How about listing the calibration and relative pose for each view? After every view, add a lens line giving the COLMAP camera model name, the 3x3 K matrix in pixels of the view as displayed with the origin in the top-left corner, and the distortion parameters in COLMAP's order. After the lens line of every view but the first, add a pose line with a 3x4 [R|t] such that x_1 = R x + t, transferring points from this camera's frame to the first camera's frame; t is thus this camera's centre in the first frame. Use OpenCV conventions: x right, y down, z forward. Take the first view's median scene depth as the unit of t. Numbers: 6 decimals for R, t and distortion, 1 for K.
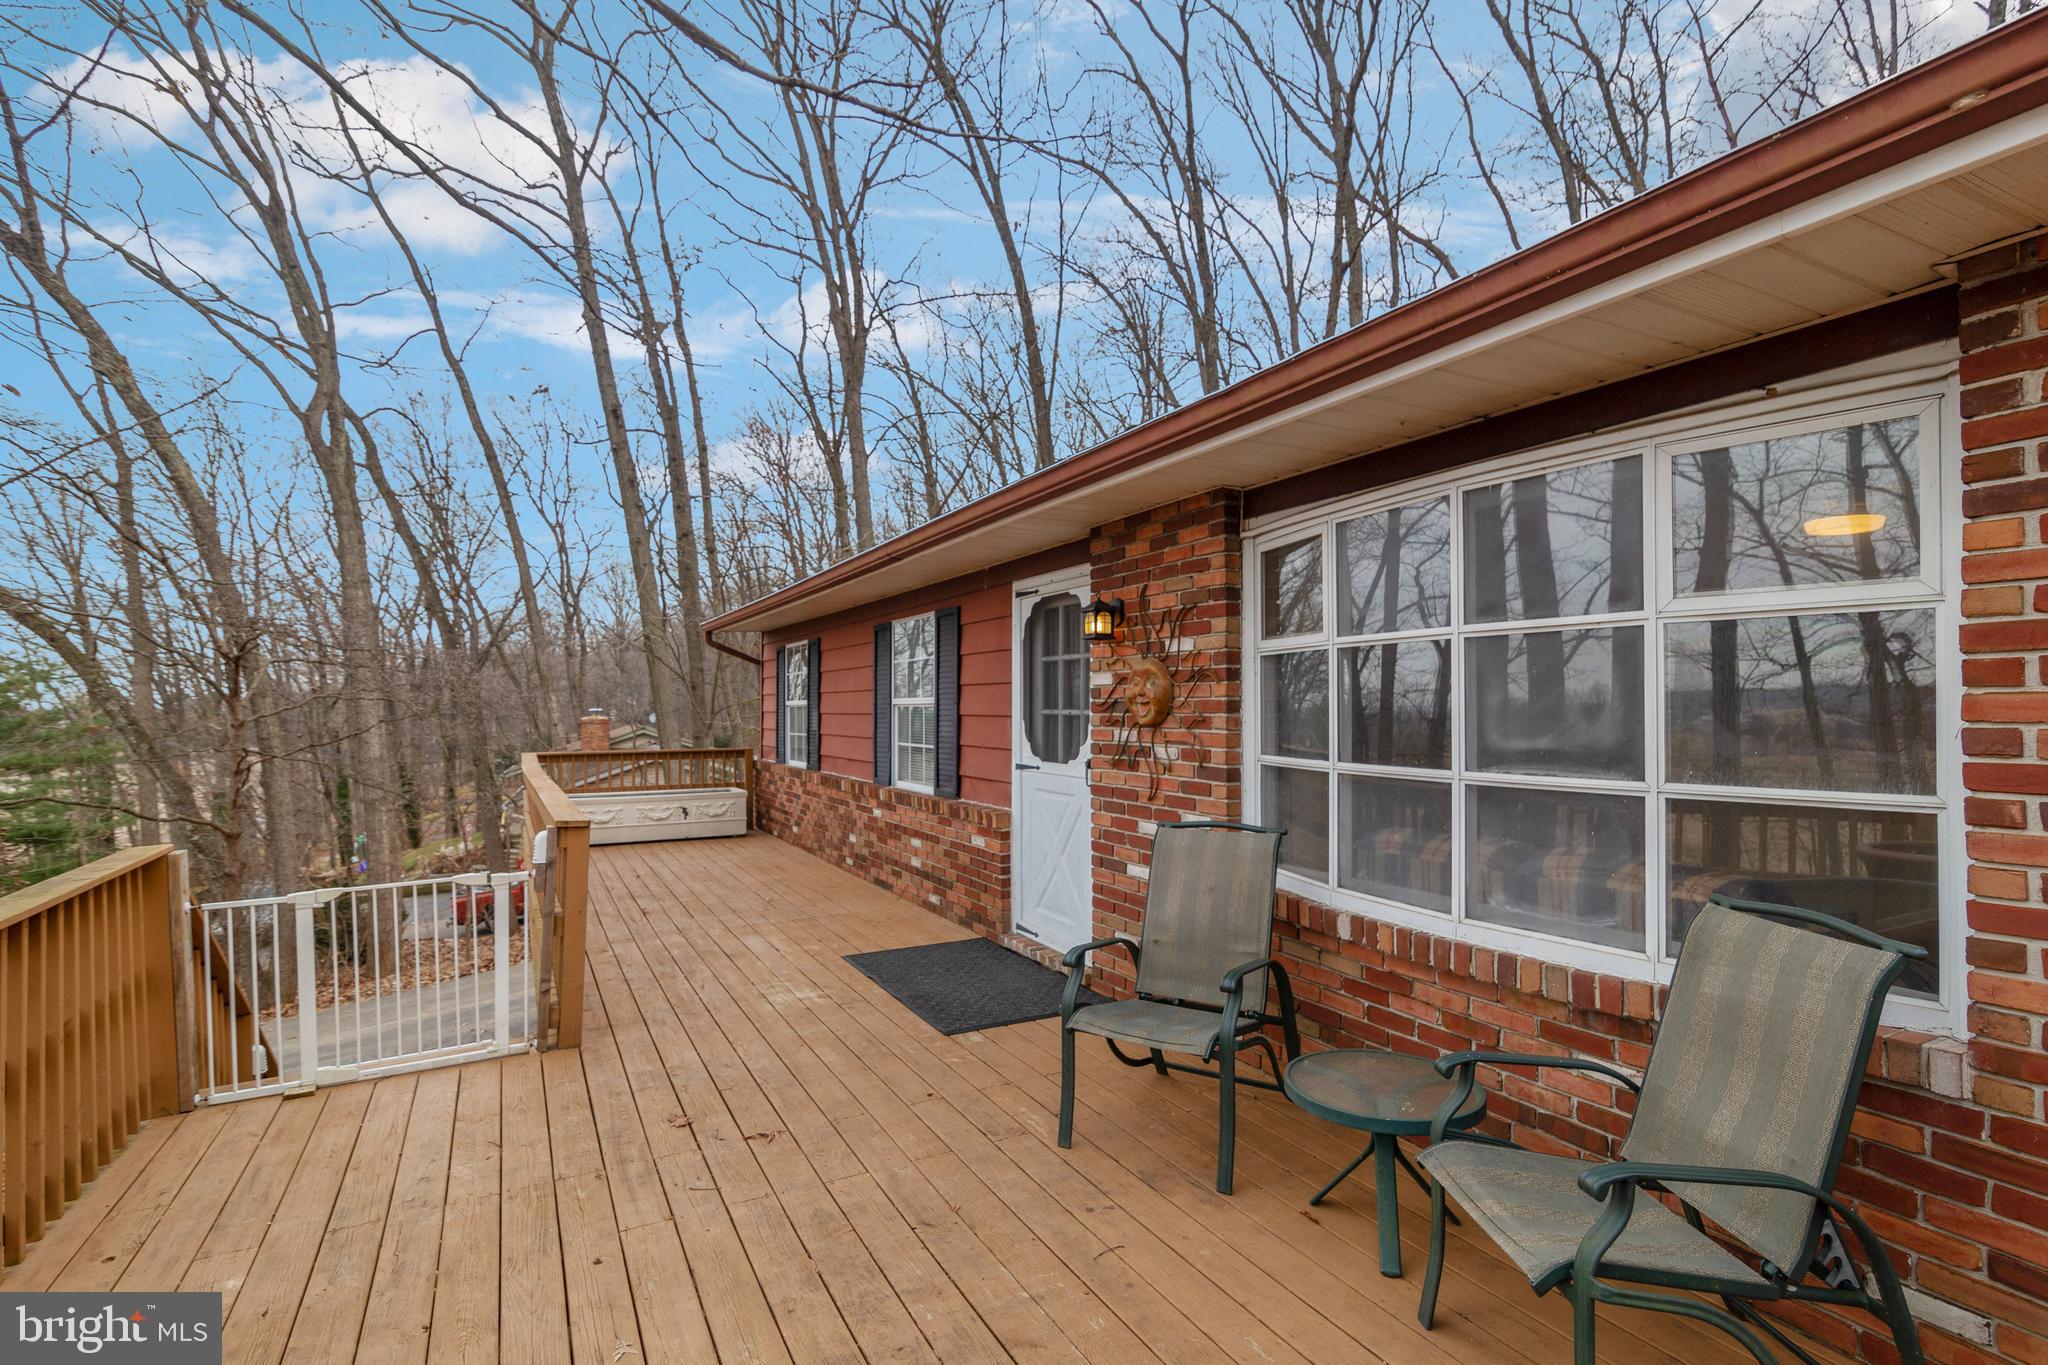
lens RADIAL K [[969.2, 0, 1021.9], [0, 969.2, 698.8], [0, 0, 1]] dist [-0.002273, -0.000149]
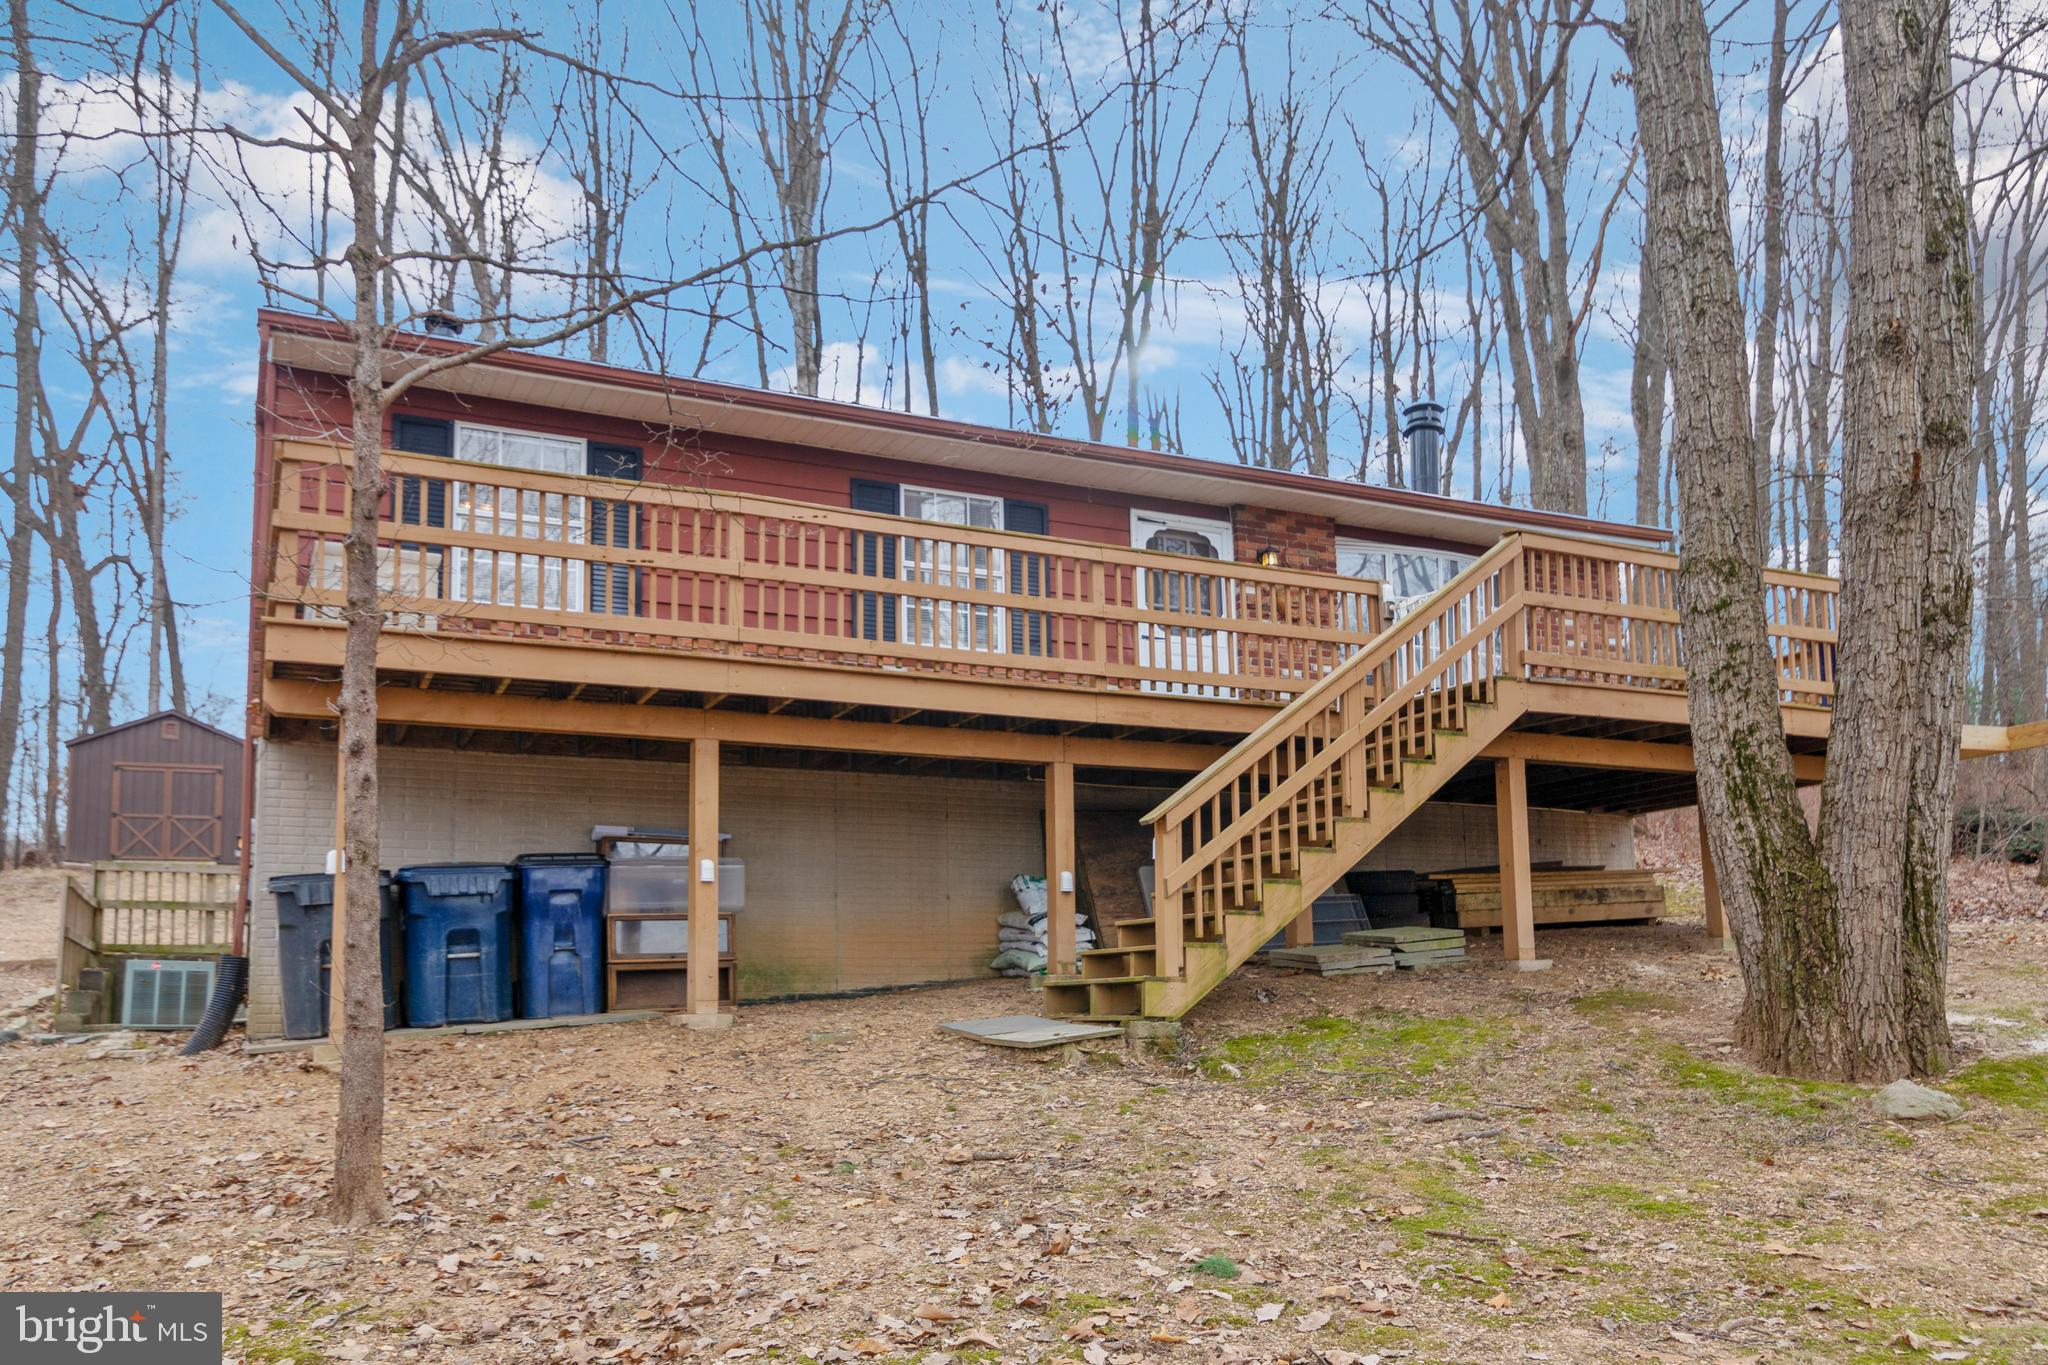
lens RADIAL K [[1593.8, 0, 1054.3], [0, 1593.8, 795.0], [0, 0, 1]] dist [-0.001213, 0.001692]
pose [[0.021623, 0.141038, 0.989768, -1.265858], [0.010328, 0.989915, -0.141285, 0.348183], [-0.999713, 0.013277, 0.019949, 0.605872]]
